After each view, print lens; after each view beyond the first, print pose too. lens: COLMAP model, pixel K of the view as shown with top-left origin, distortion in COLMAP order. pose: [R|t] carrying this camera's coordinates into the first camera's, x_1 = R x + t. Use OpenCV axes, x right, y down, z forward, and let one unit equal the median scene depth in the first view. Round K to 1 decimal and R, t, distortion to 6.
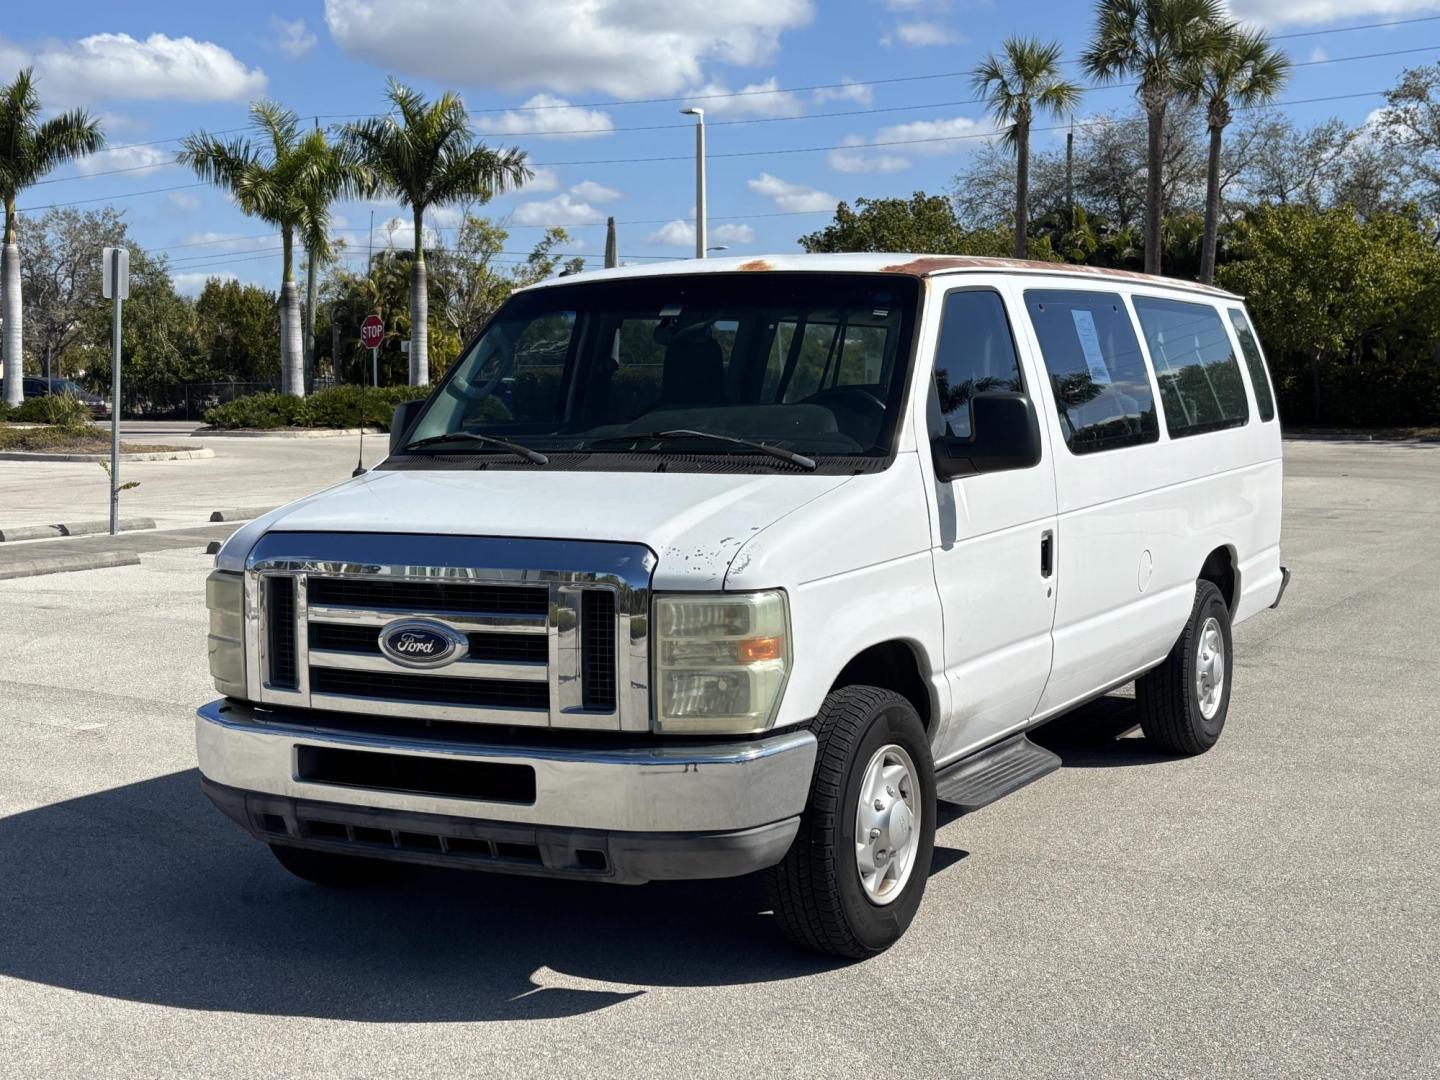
lens RADIAL K [[2000.6, 0, 716.4], [0, 2000.6, 532.3], [0, 0, 1]] dist [0.041477, 0.000000]
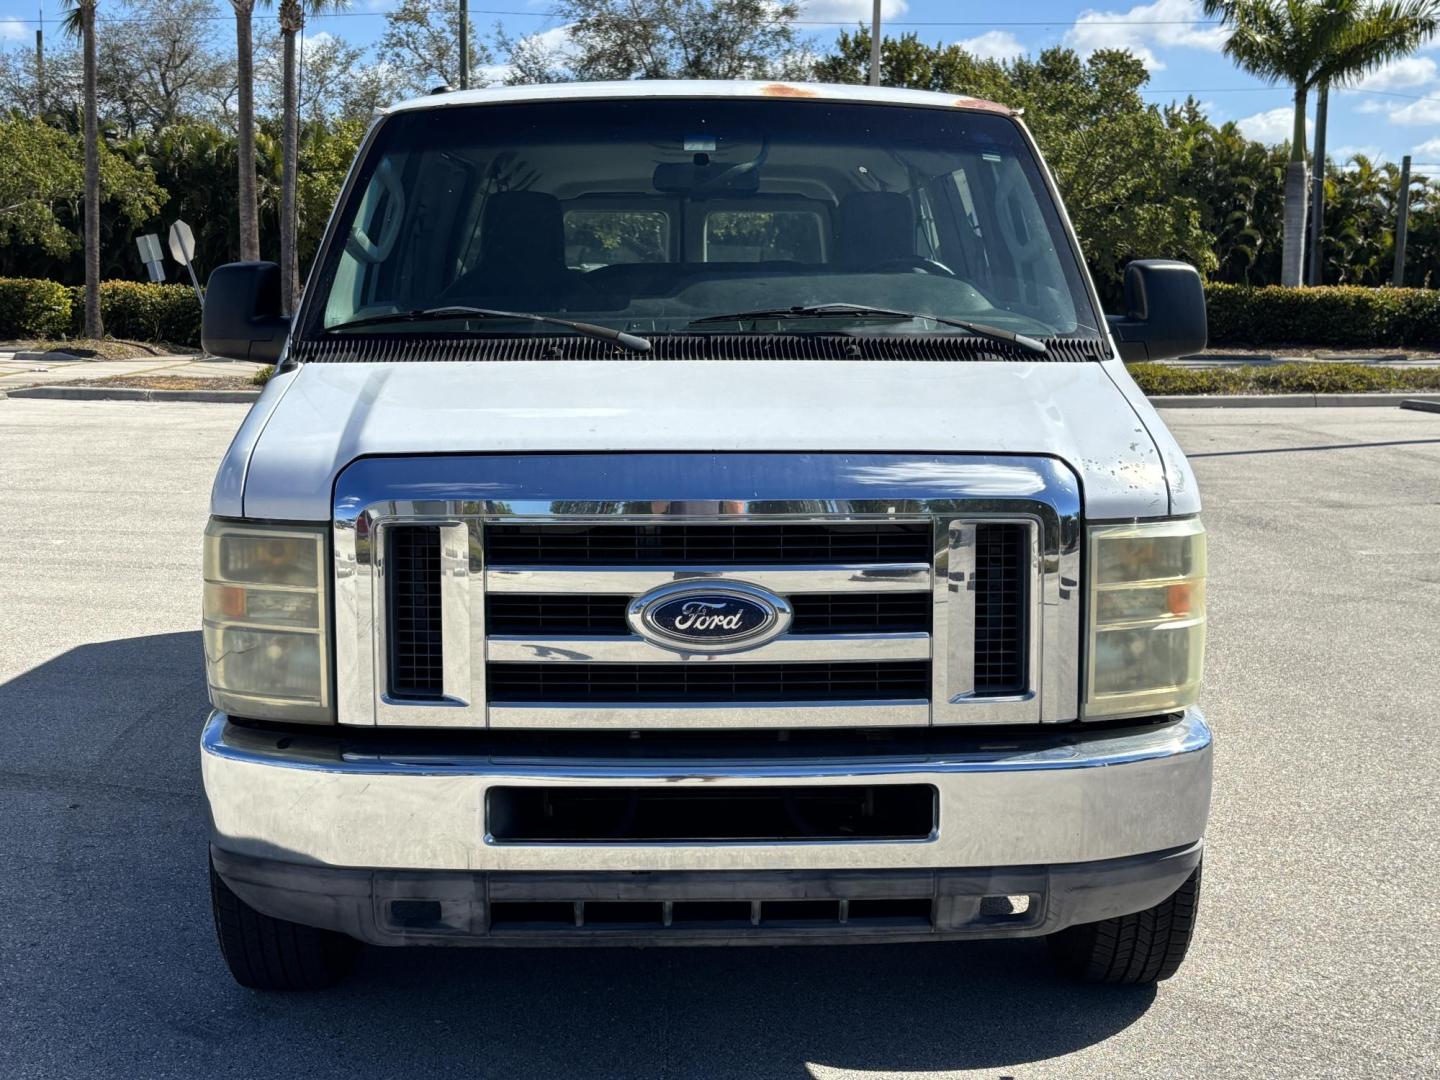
lens RADIAL K [[2000.6, 0, 735.1], [0, 2000.6, 544.1], [0, 0, 1]] dist [0.041477, 0.000000]
pose [[0.865345, -0.047438, 0.498926, -0.456344], [0.025022, 0.998358, 0.051527, -0.001873], [-0.500551, -0.032104, 0.865111, 0.415156]]
